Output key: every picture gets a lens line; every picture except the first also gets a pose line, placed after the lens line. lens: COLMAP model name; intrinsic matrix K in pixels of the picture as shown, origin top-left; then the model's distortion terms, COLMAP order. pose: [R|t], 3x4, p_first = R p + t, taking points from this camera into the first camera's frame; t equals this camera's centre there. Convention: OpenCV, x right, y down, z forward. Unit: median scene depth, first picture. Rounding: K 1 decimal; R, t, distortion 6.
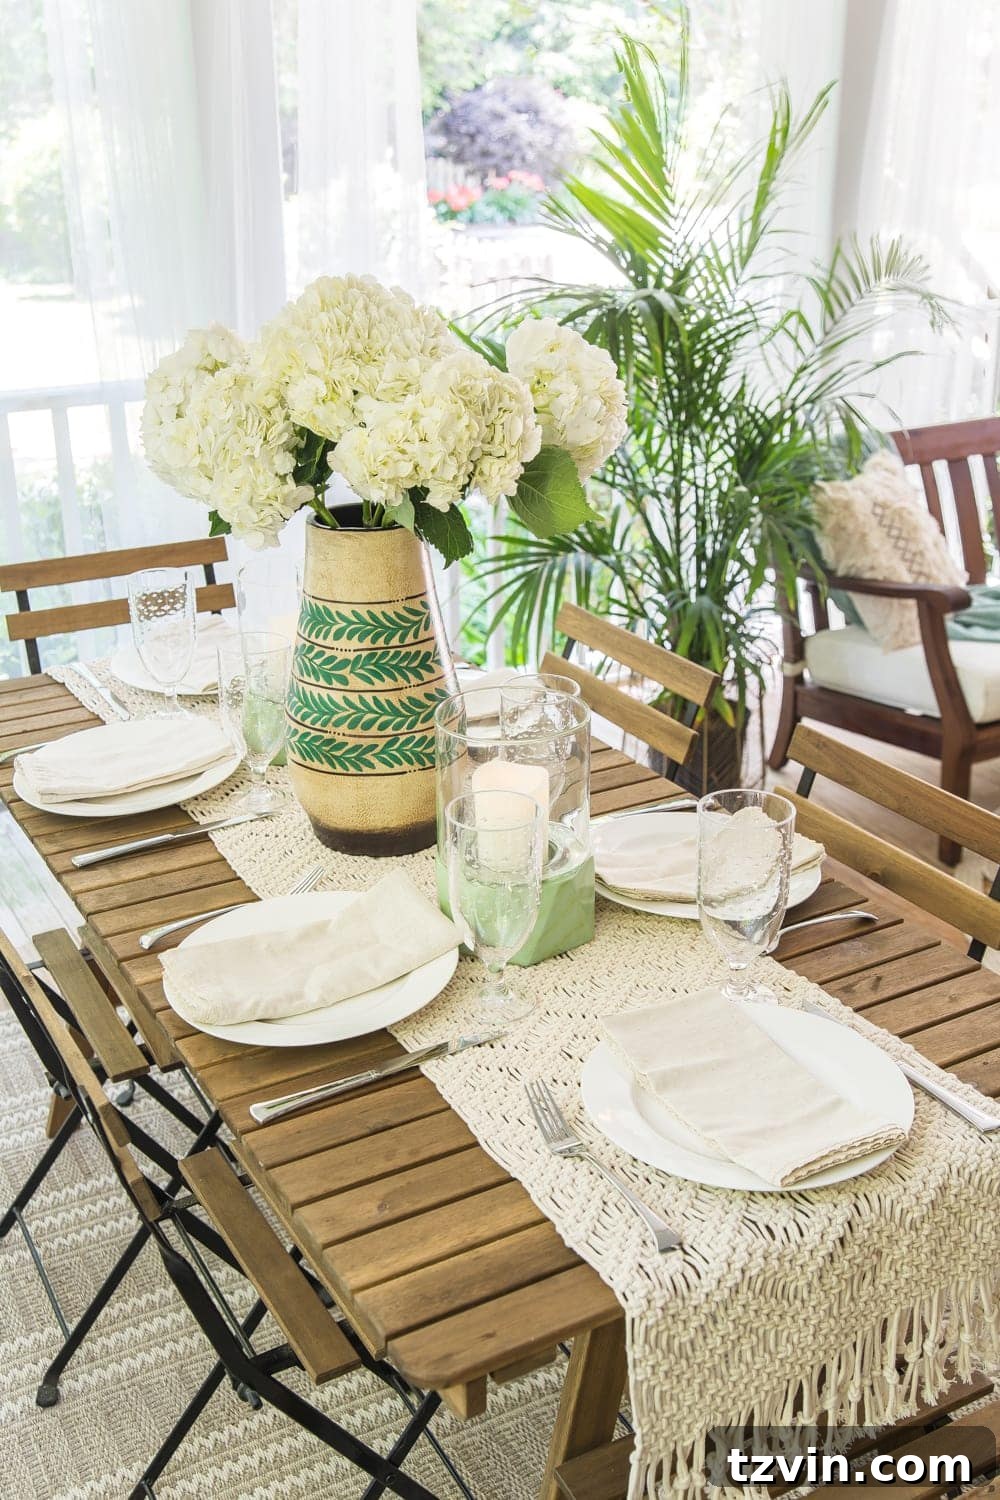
lens RADIAL K [[1601.6, 0, 502.1], [0, 1601.6, 731.1], [0, 0, 1]] dist [-0.019126, -0.012213]
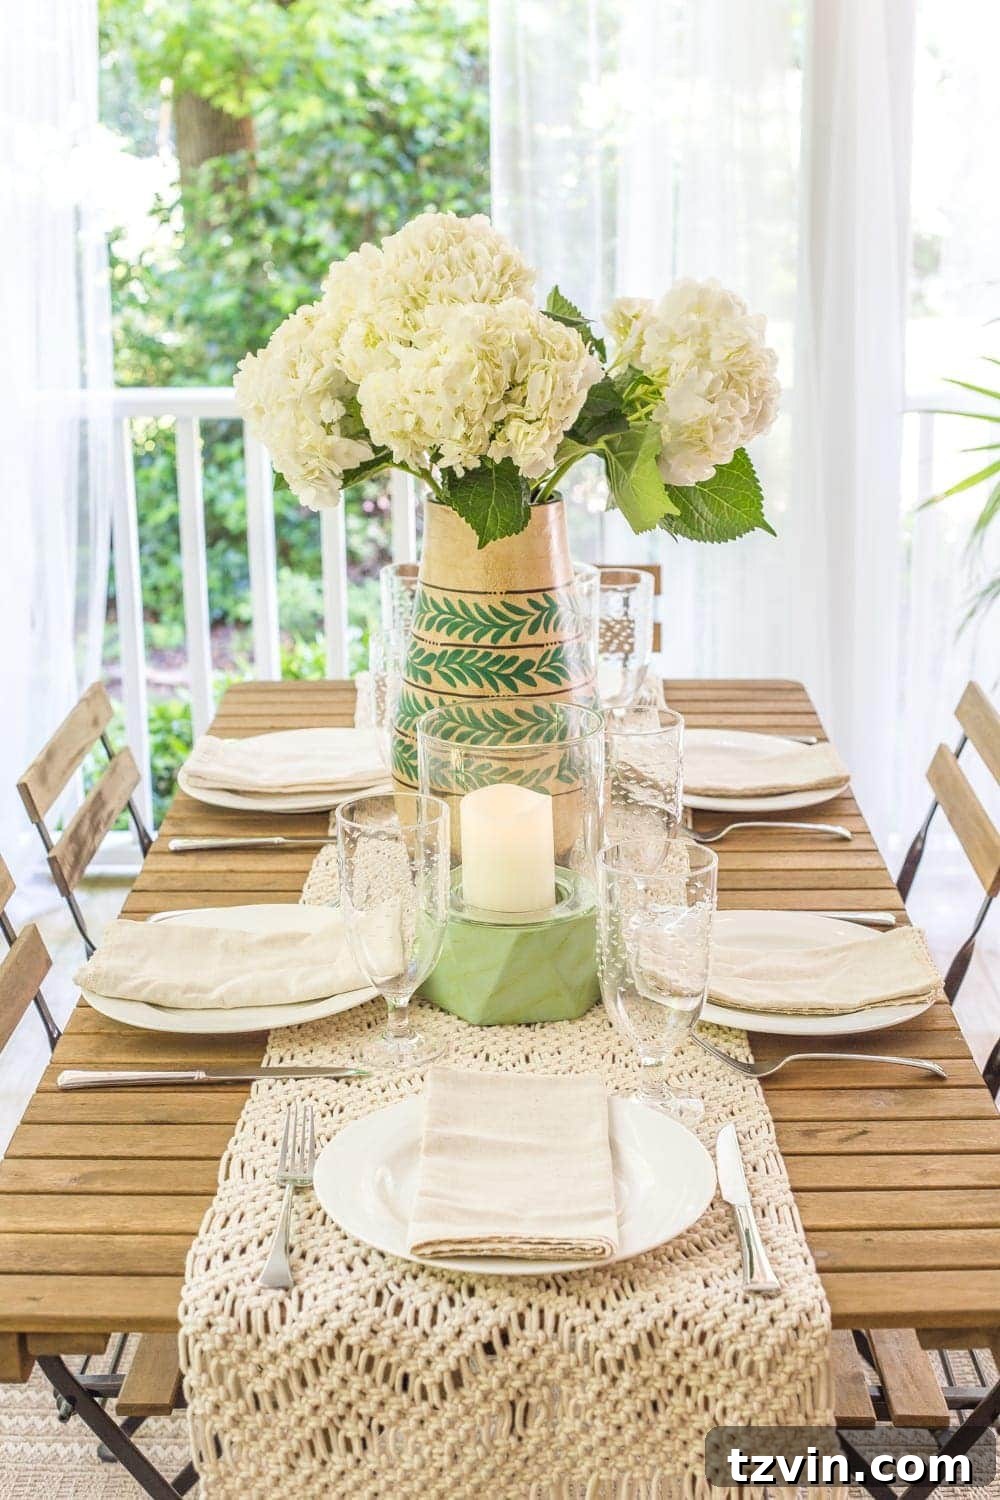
lens RADIAL K [[2192.8, 0, 500.0], [0, 2192.8, 750.0], [0, 0, 1]] dist [-0.101960, 0.025481]
pose [[0.868863, 0.145380, -0.473226, 0.495666], [-0.182461, 0.982655, -0.033124, 0.037997], [0.460202, 0.115125, 0.880318, -0.010225]]
